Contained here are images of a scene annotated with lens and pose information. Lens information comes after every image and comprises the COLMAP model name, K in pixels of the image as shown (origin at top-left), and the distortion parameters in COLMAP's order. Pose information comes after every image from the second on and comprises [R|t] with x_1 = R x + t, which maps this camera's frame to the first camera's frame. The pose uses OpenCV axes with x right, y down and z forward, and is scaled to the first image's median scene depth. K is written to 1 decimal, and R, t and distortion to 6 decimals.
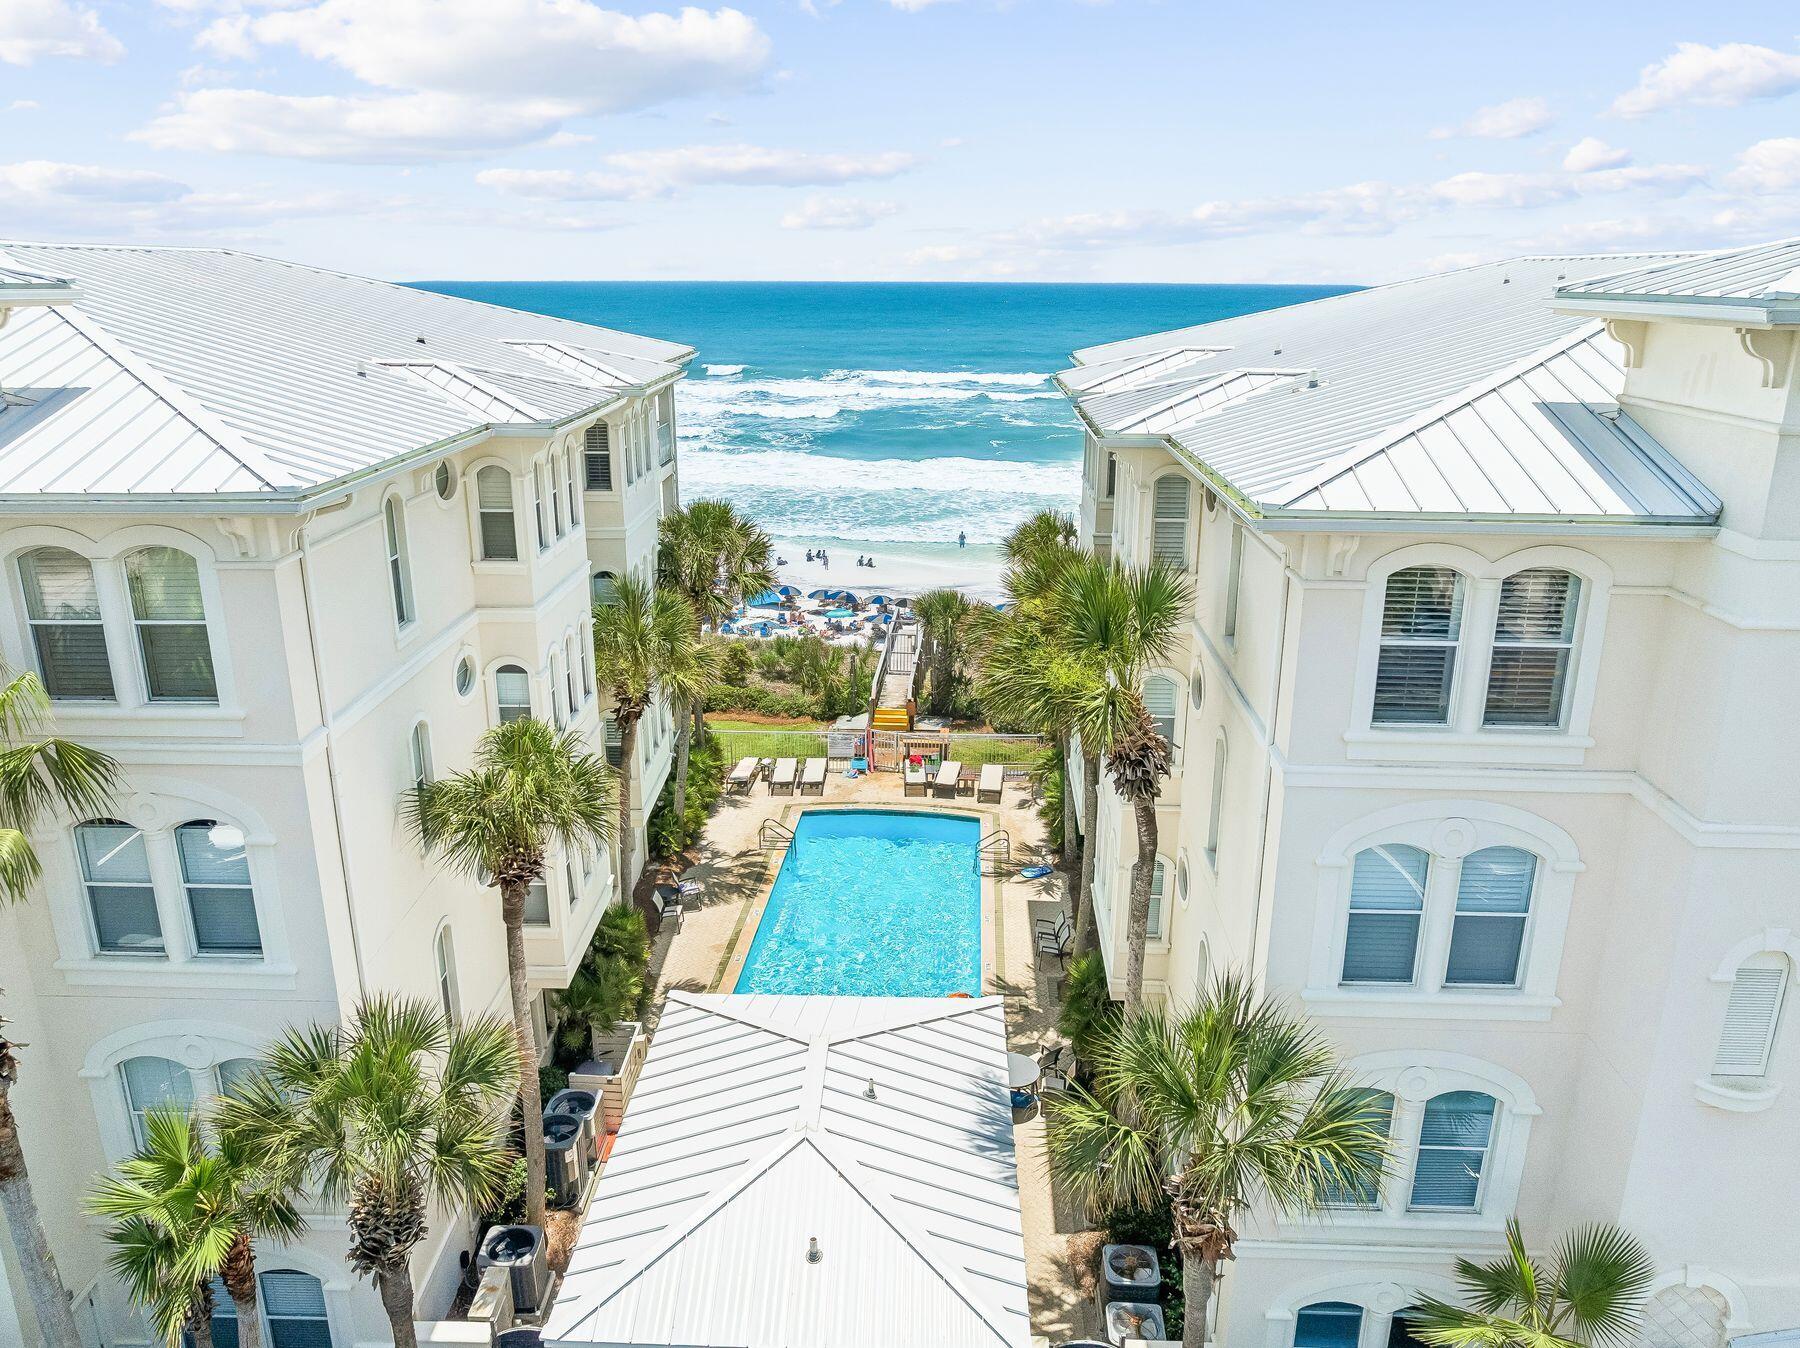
lens RADIAL K [[1228.7, 0, 919.1], [0, 1228.7, 670.4], [0, 0, 1]] dist [-0.047763, -0.002422]
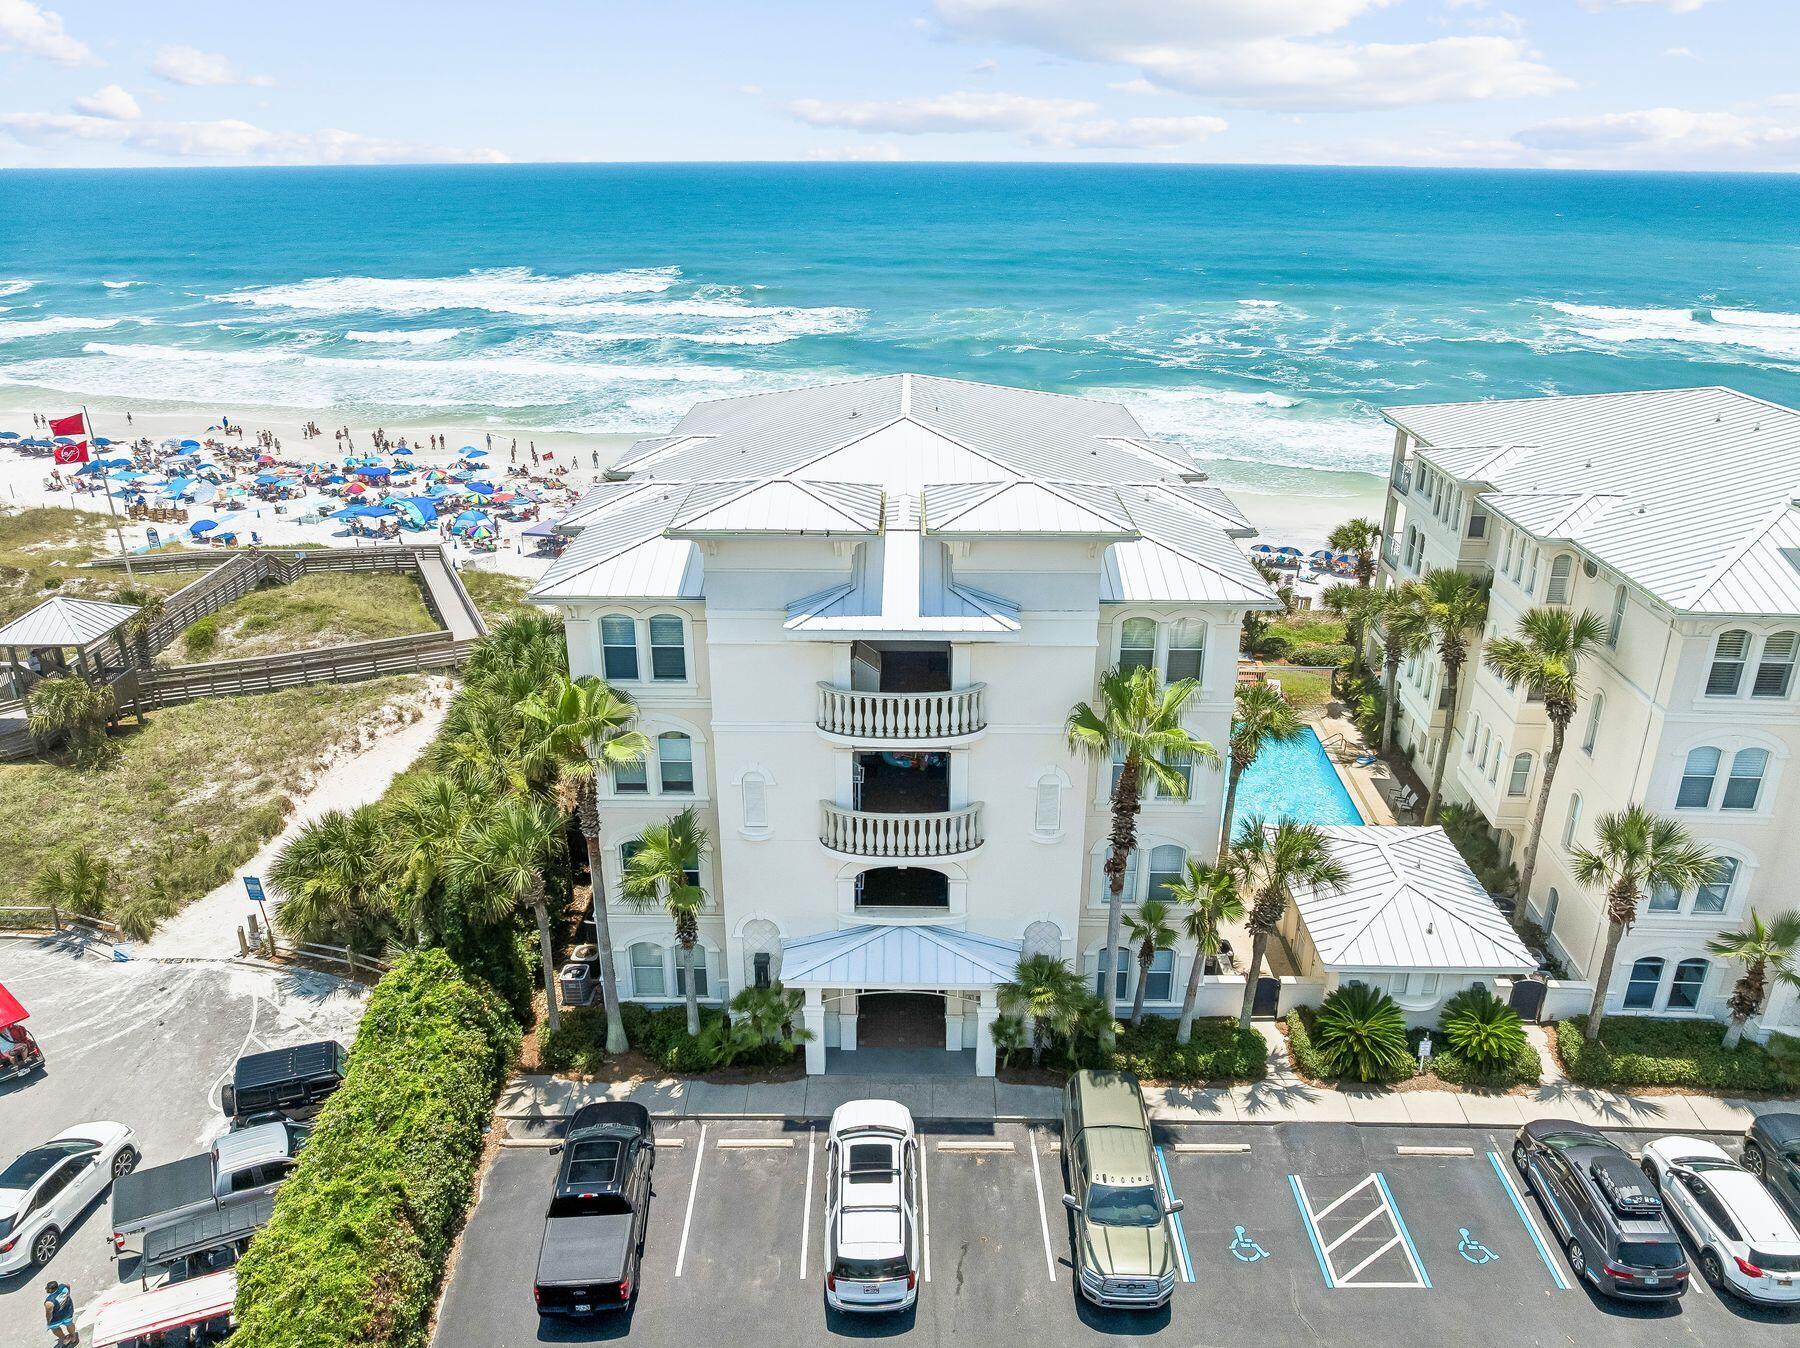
lens RADIAL K [[1254.8, 0, 894.2], [0, 1254.8, 674.0], [0, 0, 1]] dist [-0.045561, -0.005844]
pose [[0.999849, 0.002167, -0.017236, -1.068421], [-0.000581, 0.995804, 0.091507, -0.197452], [0.017362, -0.091483, 0.995655, -1.275657]]
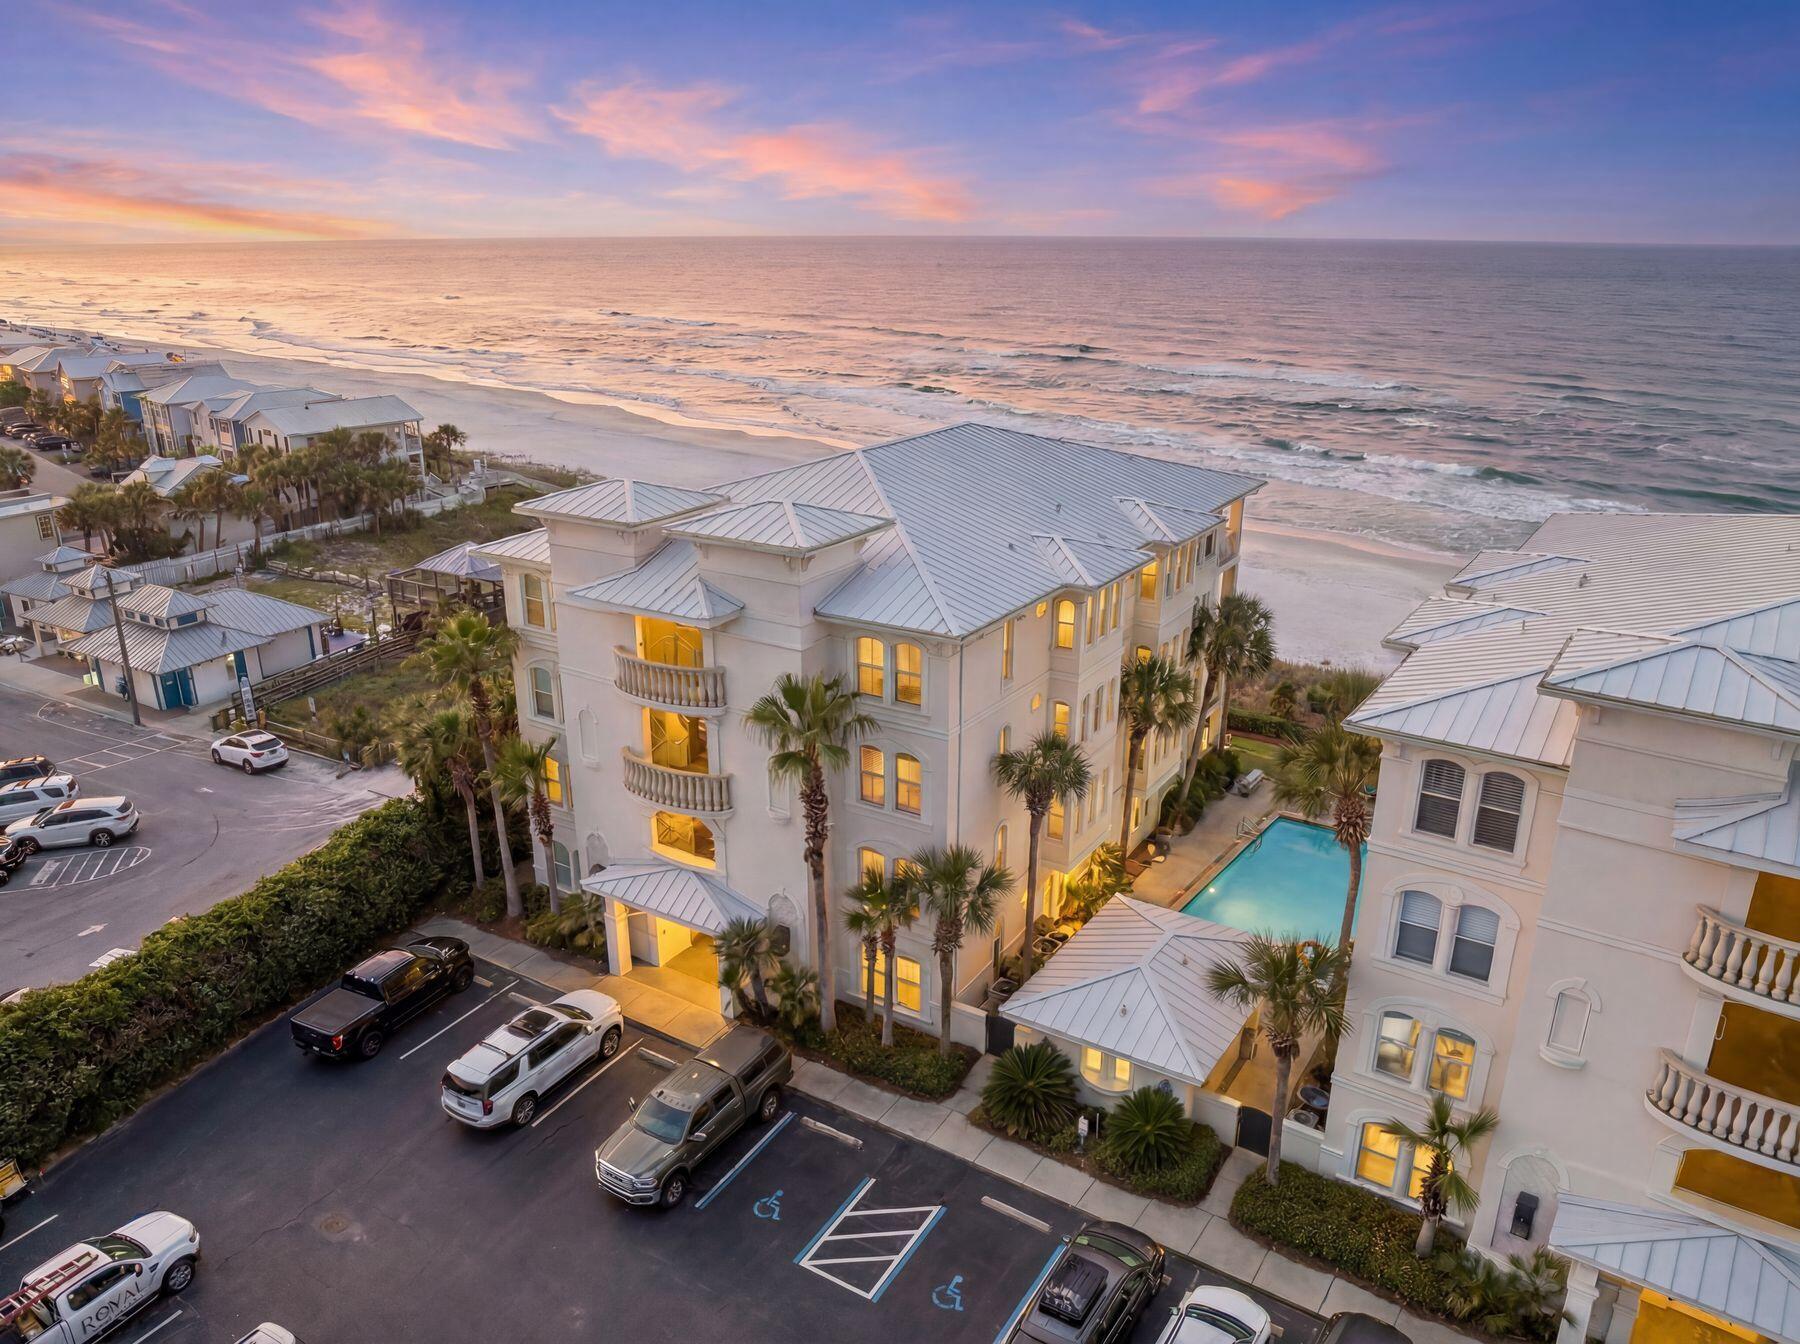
lens RADIAL K [[1254.8, 0, 894.2], [0, 1254.8, 672.0], [0, 0, 1]] dist [-0.045561, -0.005844]
pose [[0.851417, 0.174114, -0.494745, 0.580243], [-0.156711, 0.984651, 0.076839, -0.225141], [0.500530, 0.012110, 0.865634, -1.159887]]
